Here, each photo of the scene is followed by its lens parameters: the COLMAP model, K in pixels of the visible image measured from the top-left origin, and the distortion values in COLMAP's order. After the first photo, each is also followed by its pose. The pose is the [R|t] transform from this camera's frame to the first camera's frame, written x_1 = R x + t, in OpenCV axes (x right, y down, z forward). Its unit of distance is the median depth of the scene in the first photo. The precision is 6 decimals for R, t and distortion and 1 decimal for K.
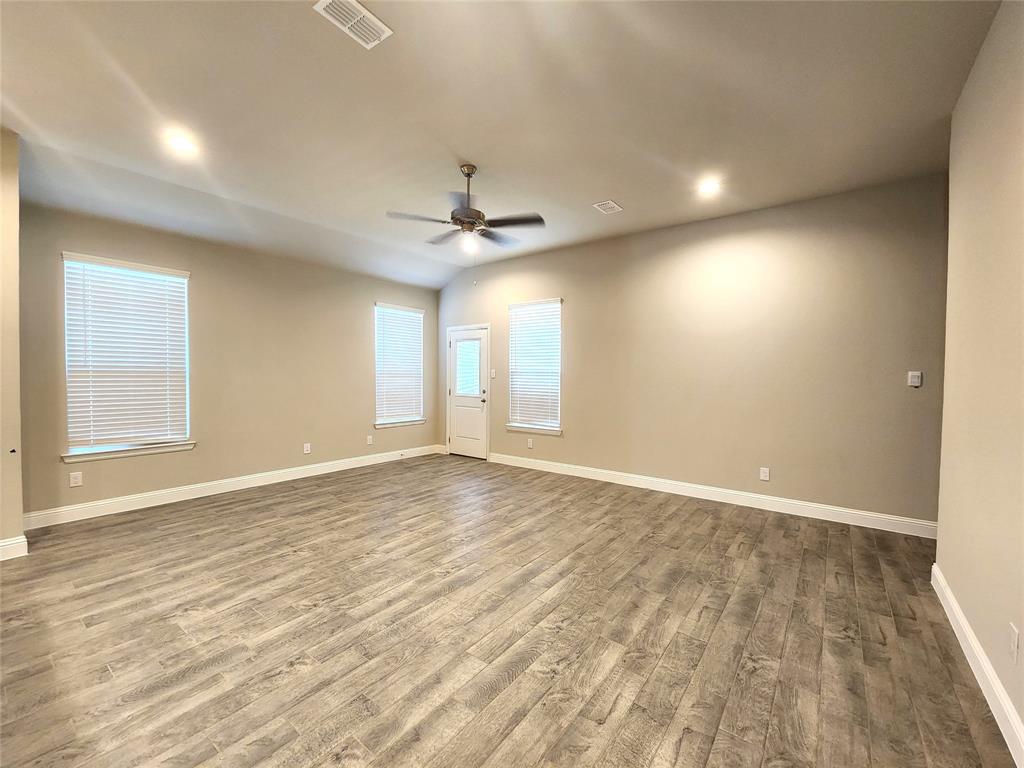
lens RADIAL K [[419.3, 0, 519.0], [0, 419.3, 382.0], [0, 0, 1]] dist [-0.001672, -0.002154]
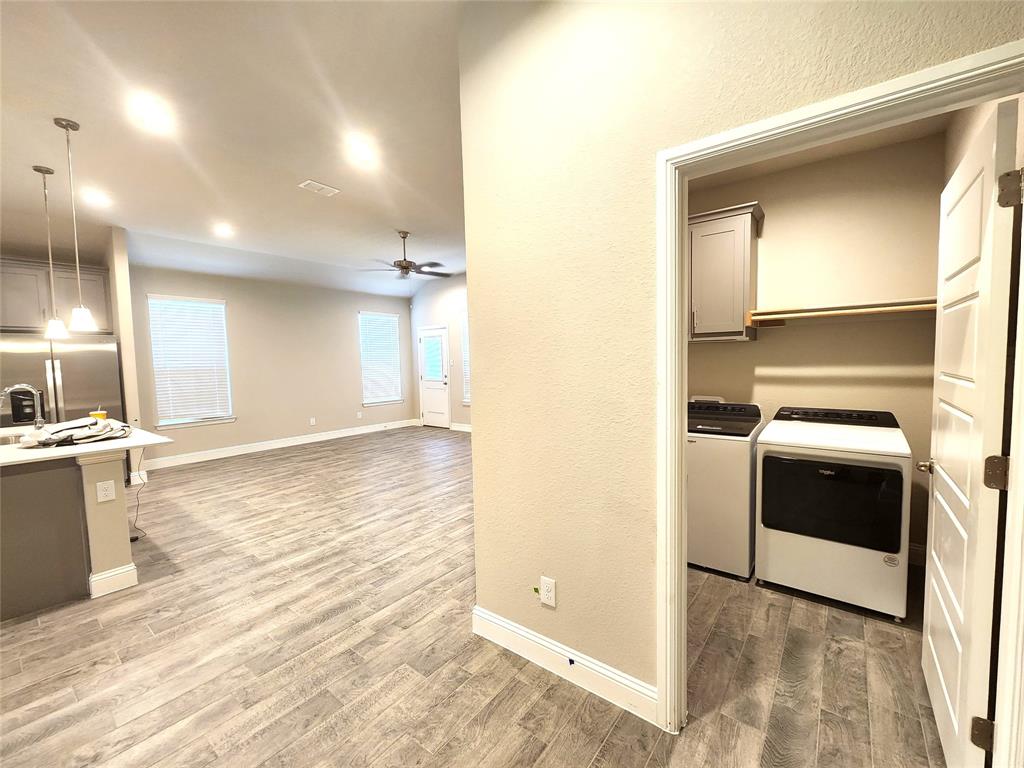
lens RADIAL K [[419.3, 0, 516.4], [0, 419.3, 384.2], [0, 0, 1]] dist [-0.001672, -0.002154]
pose [[0.999269, -0.030378, -0.023193, 0.348168], [0.031296, 0.998699, 0.040272, 0.001392], [0.021939, -0.040969, 0.998920, -0.623815]]
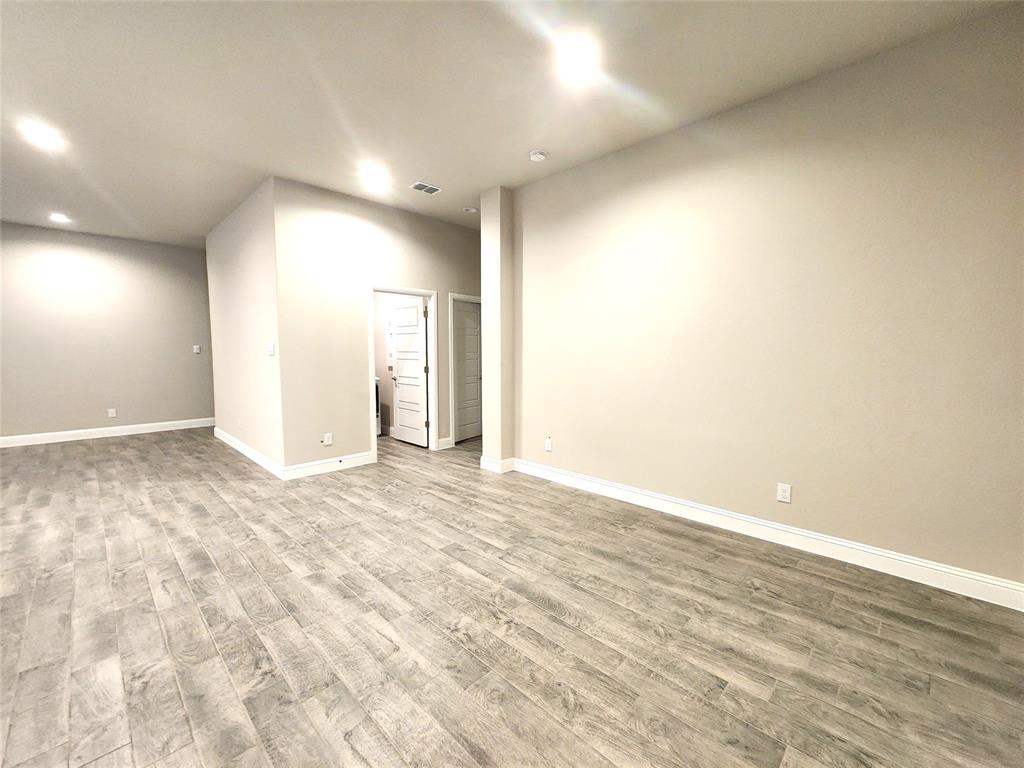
lens RADIAL K [[419.3, 0, 520.8], [0, 419.3, 389.9], [0, 0, 1]] dist [-0.001672, -0.002154]
pose [[0.134389, -0.103572, 0.985501, -0.980263], [0.018842, 0.994610, 0.101960, 0.015945], [-0.990750, 0.004867, 0.135616, -0.904557]]
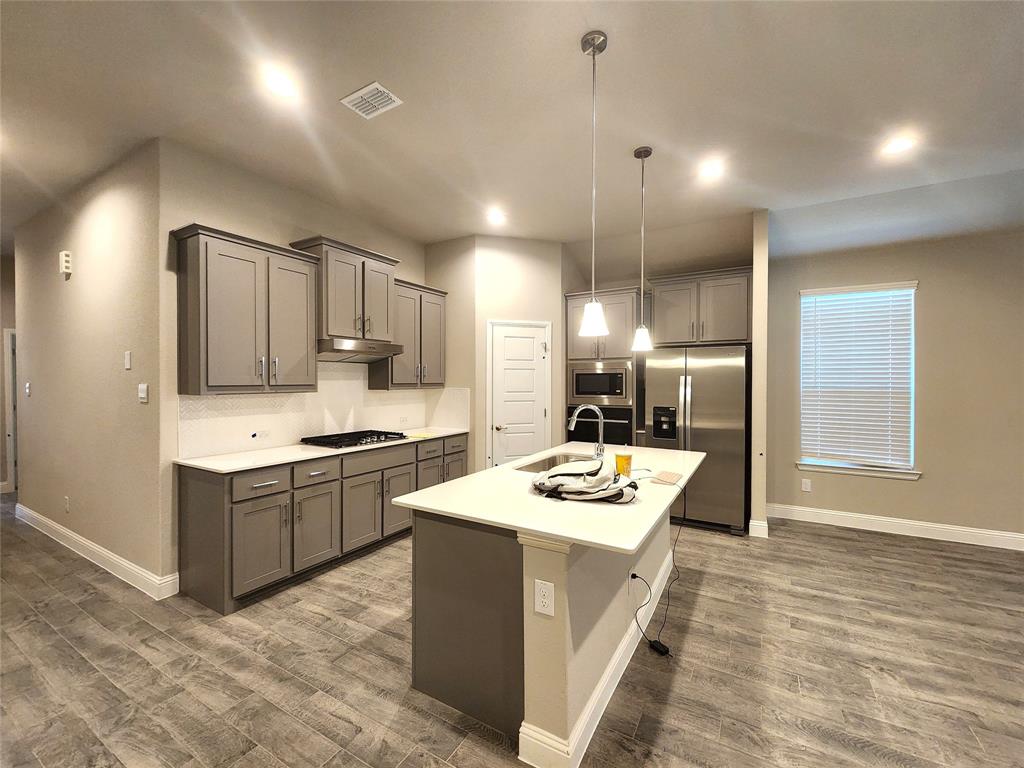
lens RADIAL K [[419.3, 0, 520.6], [0, 419.3, 384.5], [0, 0, 1]] dist [-0.001672, -0.002154]
pose [[0.114501, 0.000459, -0.993423, -0.004653], [-0.022079, 0.999754, -0.002083, -0.030676], [0.993178, 0.022172, 0.114483, 0.096087]]
